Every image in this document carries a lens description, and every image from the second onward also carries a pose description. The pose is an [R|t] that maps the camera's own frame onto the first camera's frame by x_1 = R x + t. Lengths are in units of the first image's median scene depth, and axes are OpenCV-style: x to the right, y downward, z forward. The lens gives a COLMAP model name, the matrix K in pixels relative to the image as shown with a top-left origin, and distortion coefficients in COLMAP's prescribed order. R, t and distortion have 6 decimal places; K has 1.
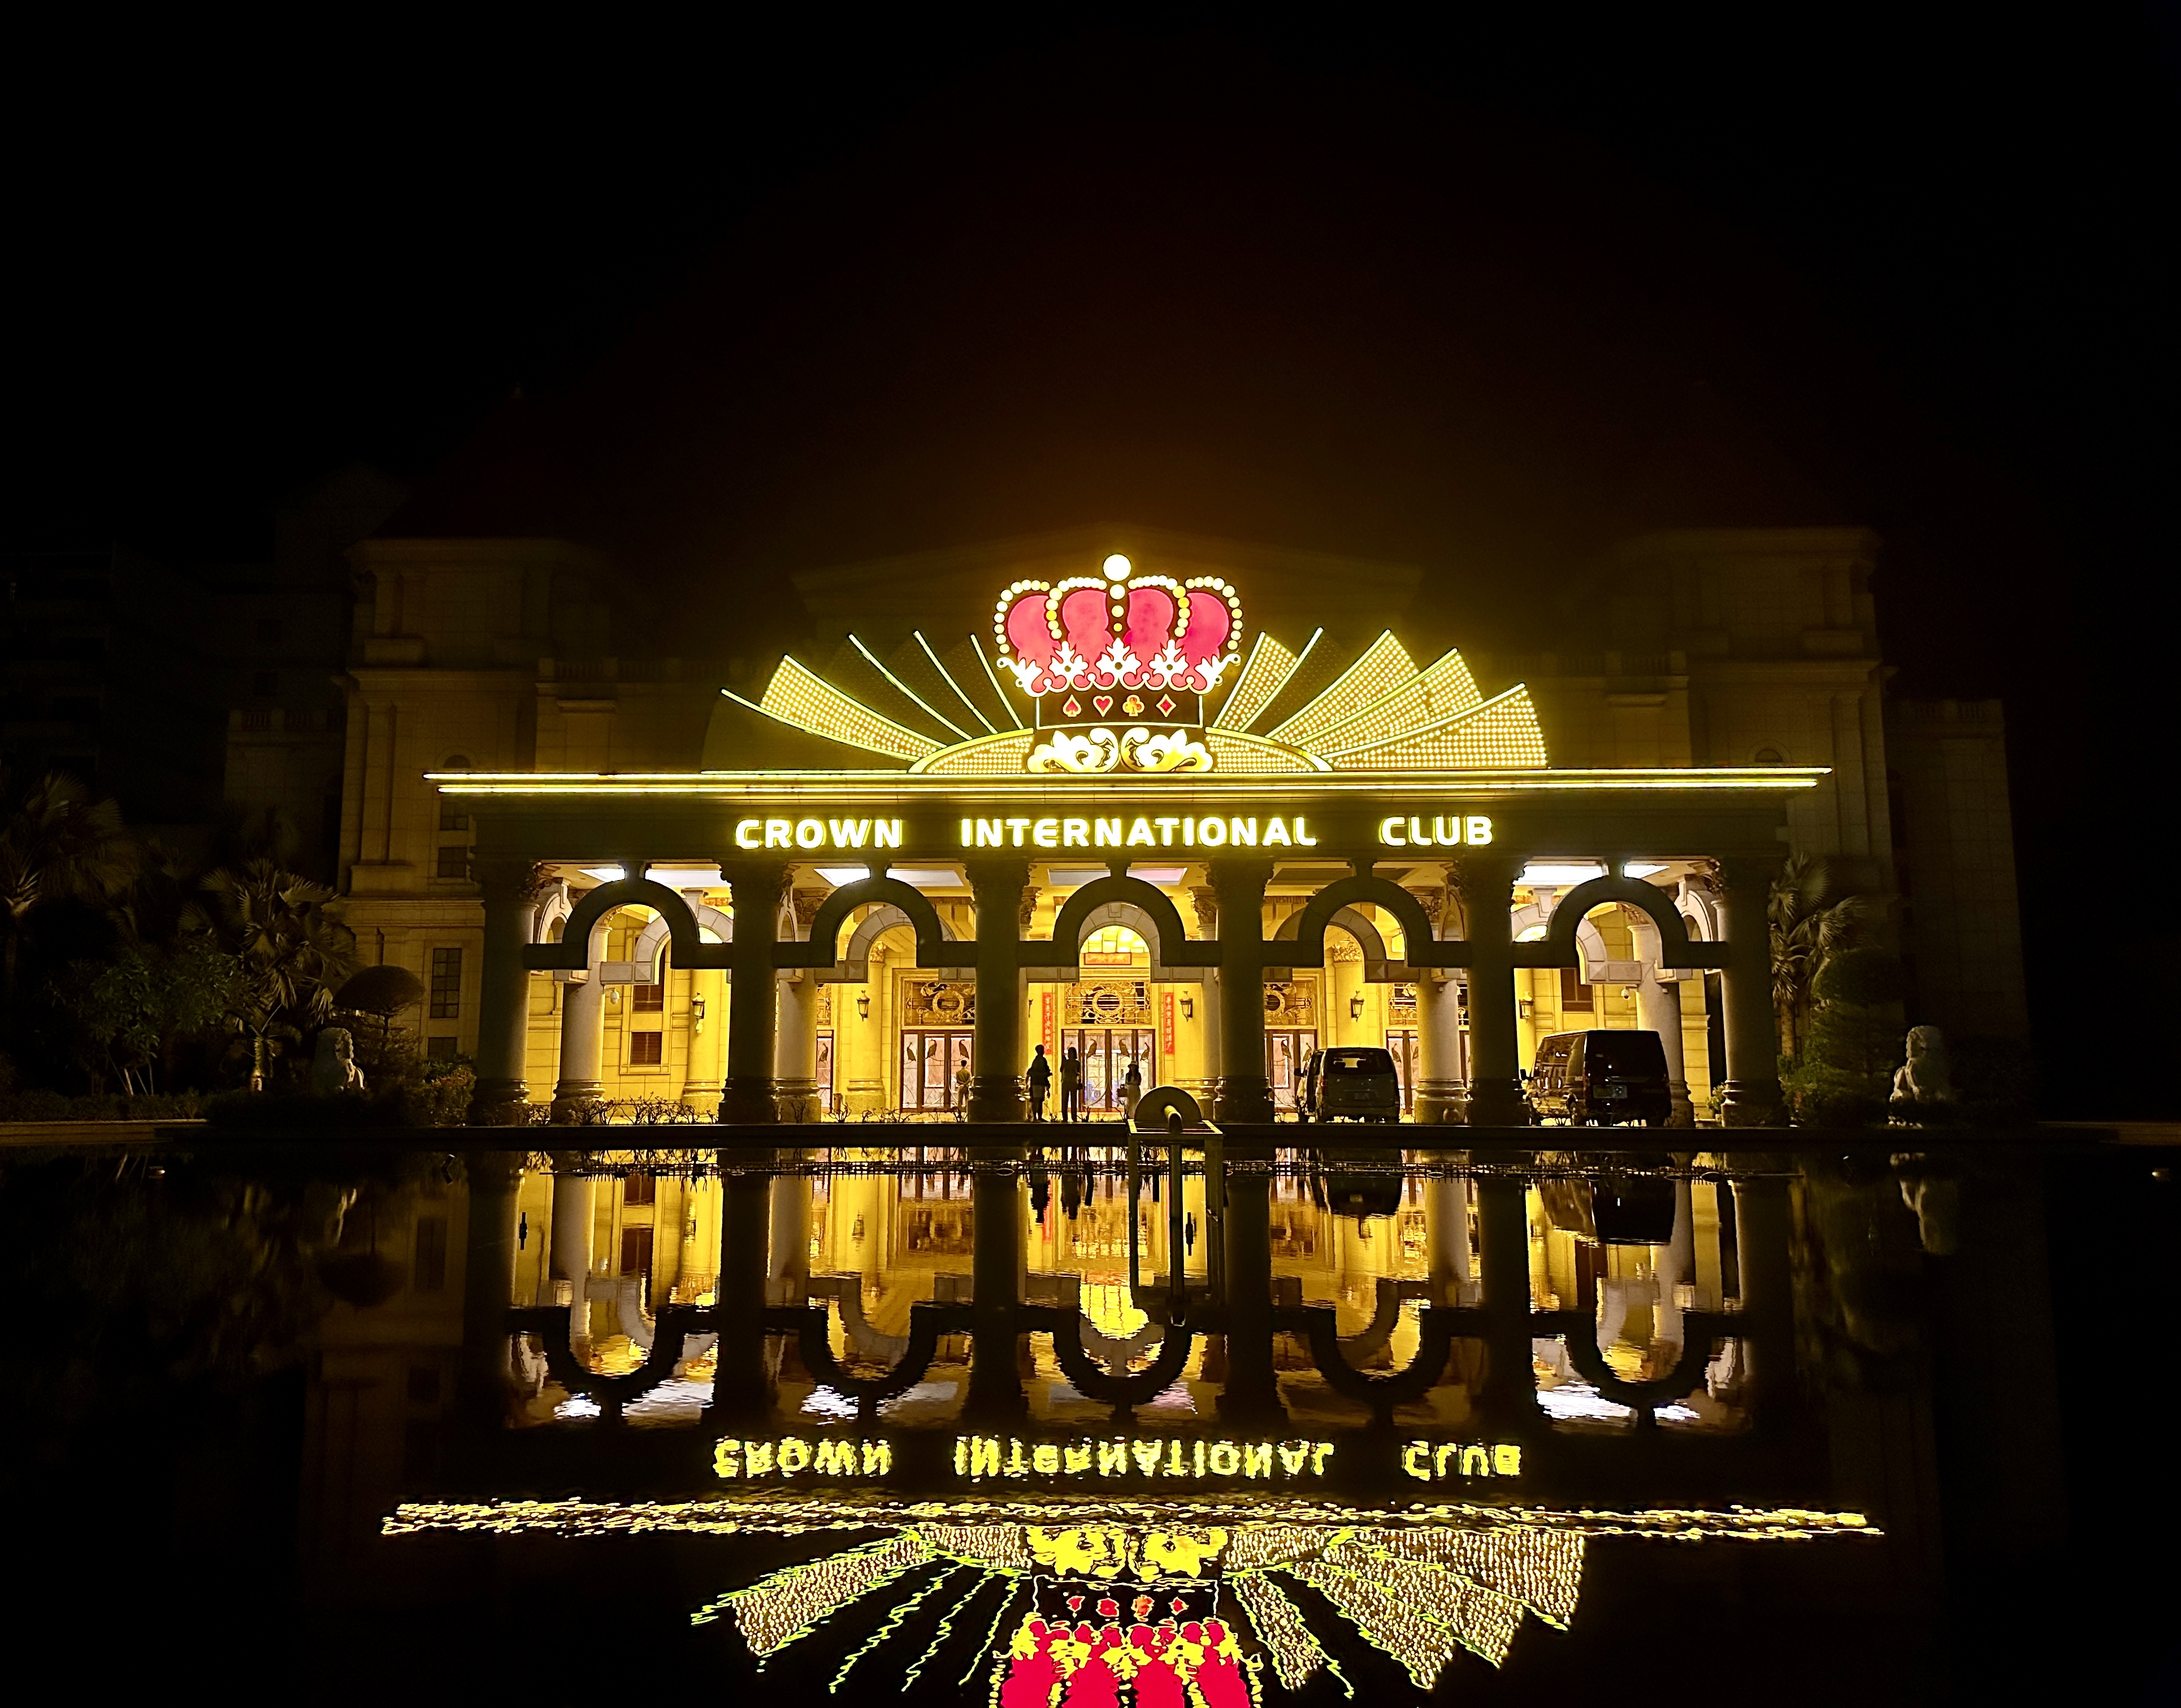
lens RADIAL K [[1596.1, 0, 1074.5], [0, 1596.1, 853.9], [0, 0, 1]] dist [0.045540, -0.033885]
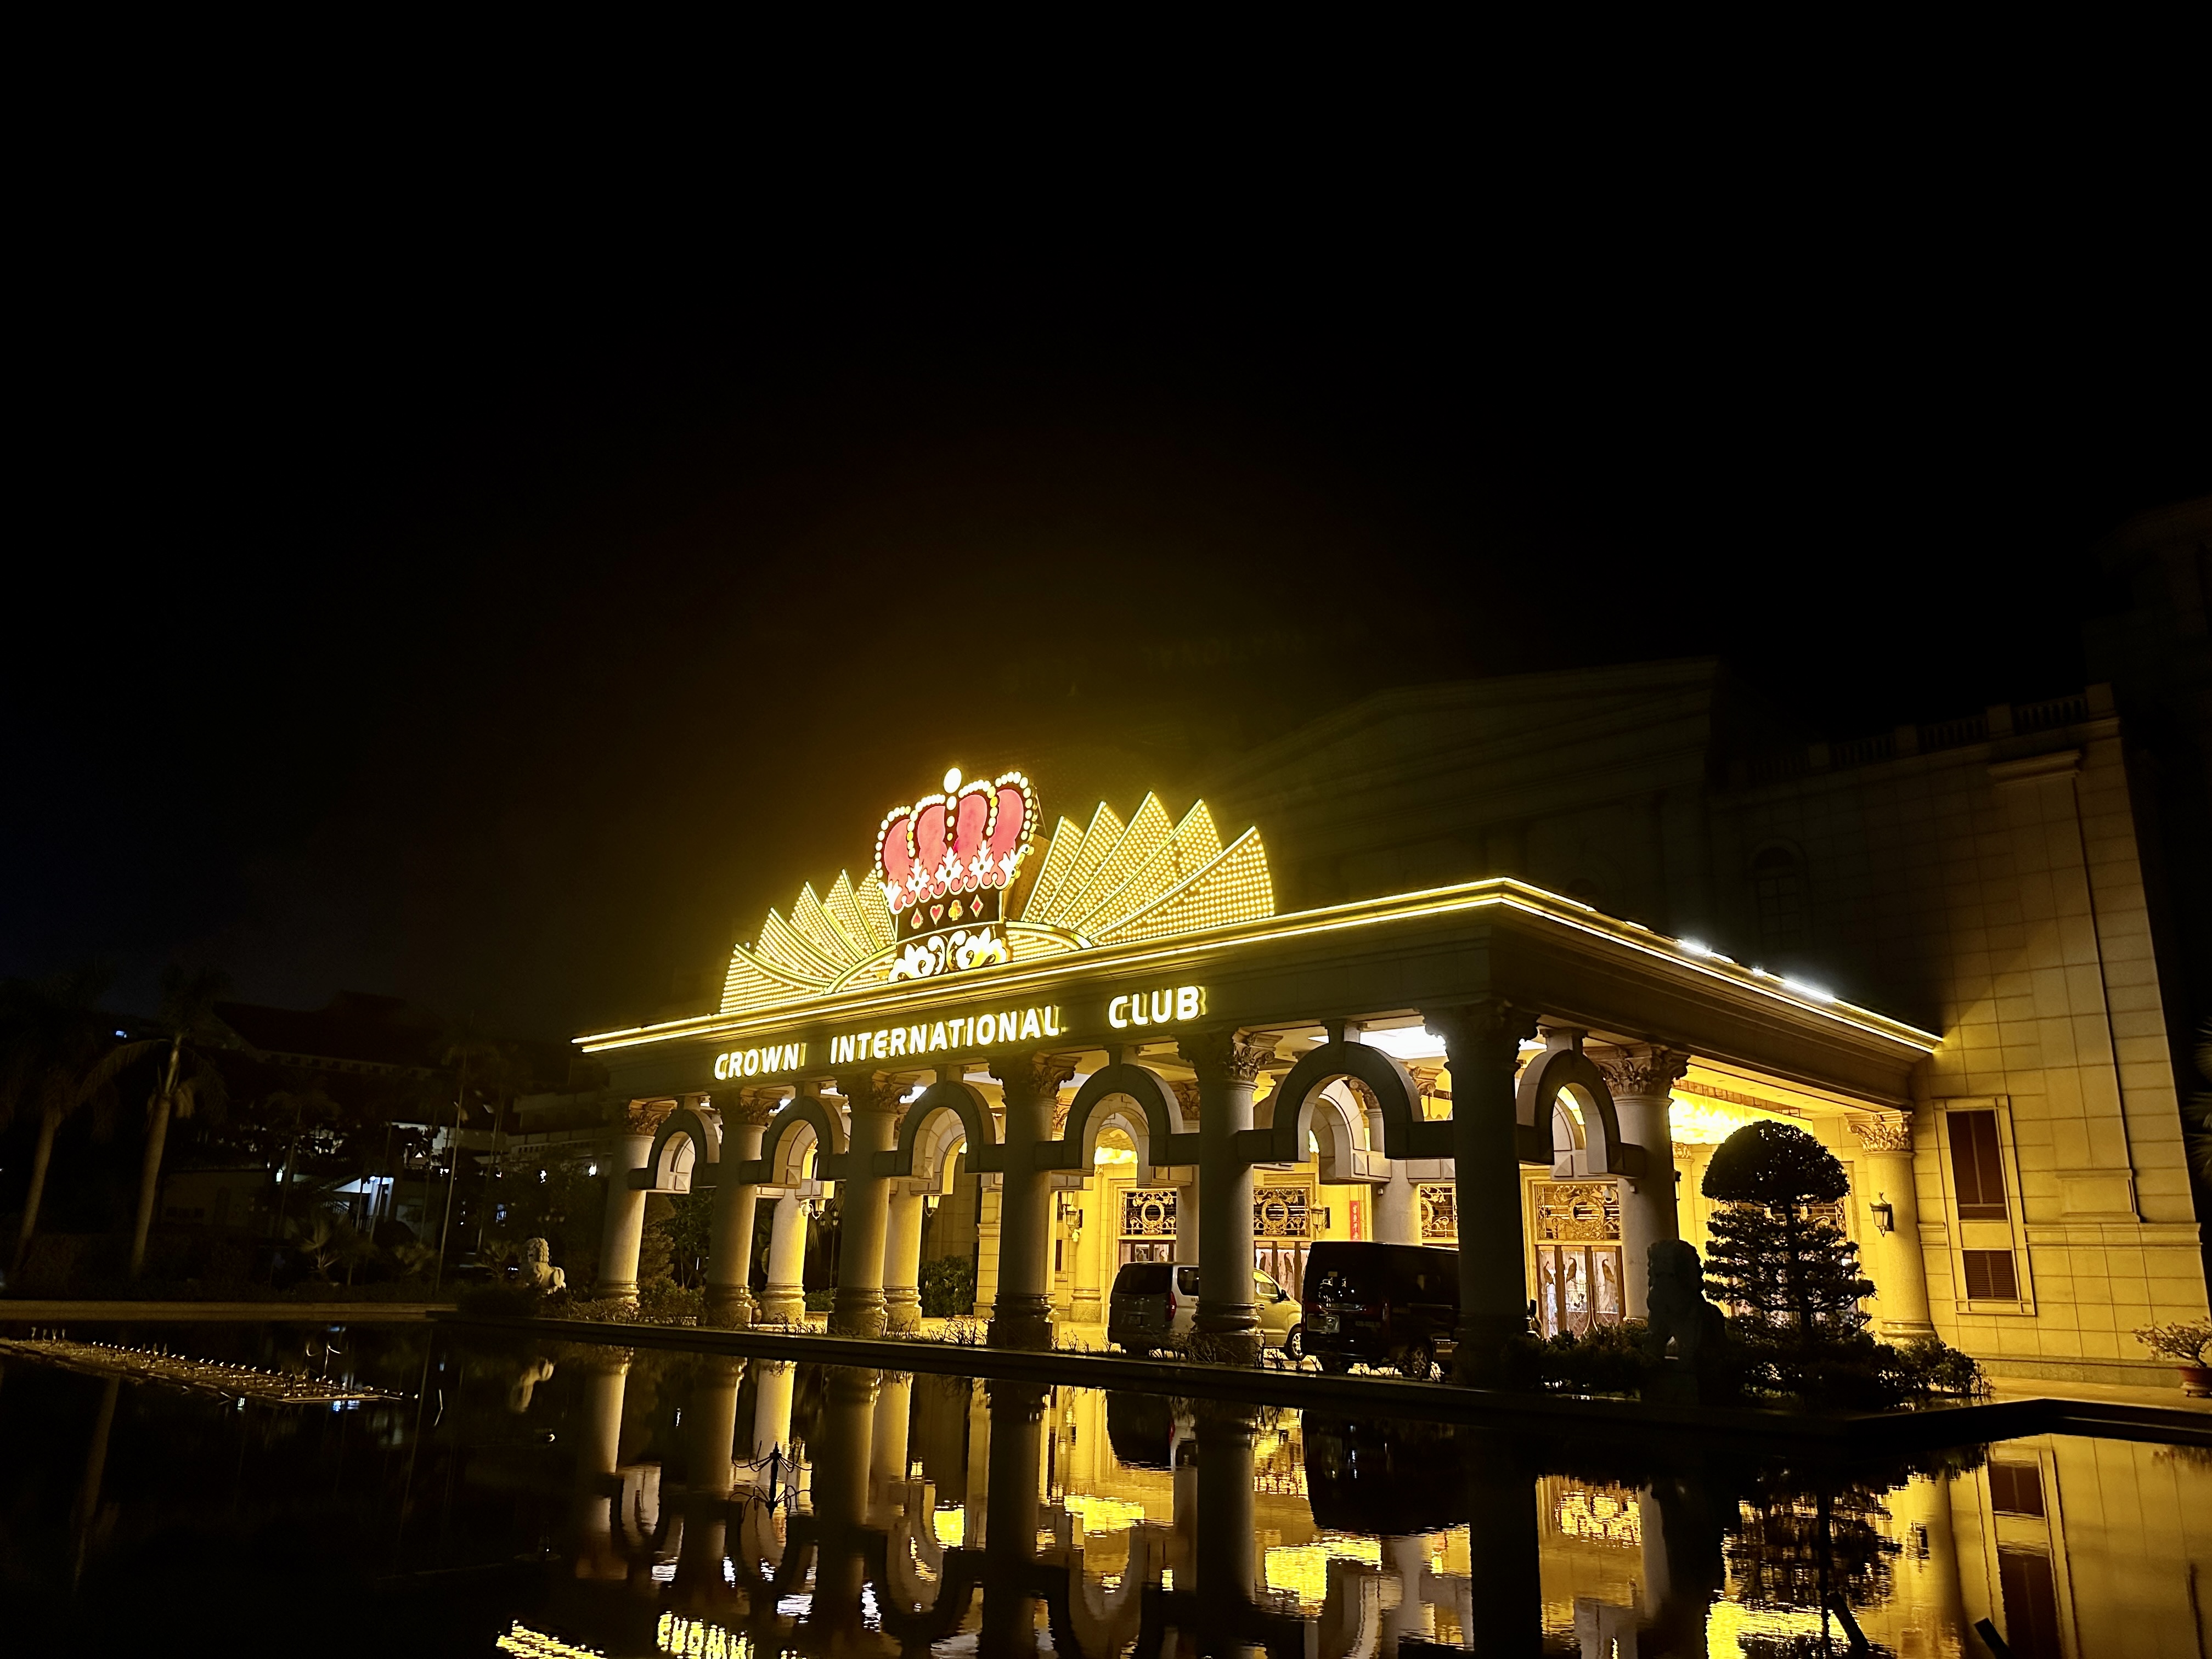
lens RADIAL K [[1562.7, 0, 1108.5], [0, 1562.7, 819.3], [0, 0, 1]] dist [0.056259, -0.062695]
pose [[0.726067, -0.174605, -0.665087, 0.782401], [0.070260, 0.981000, -0.180839, 0.037247], [0.684025, 0.084572, 0.724539, 0.340304]]
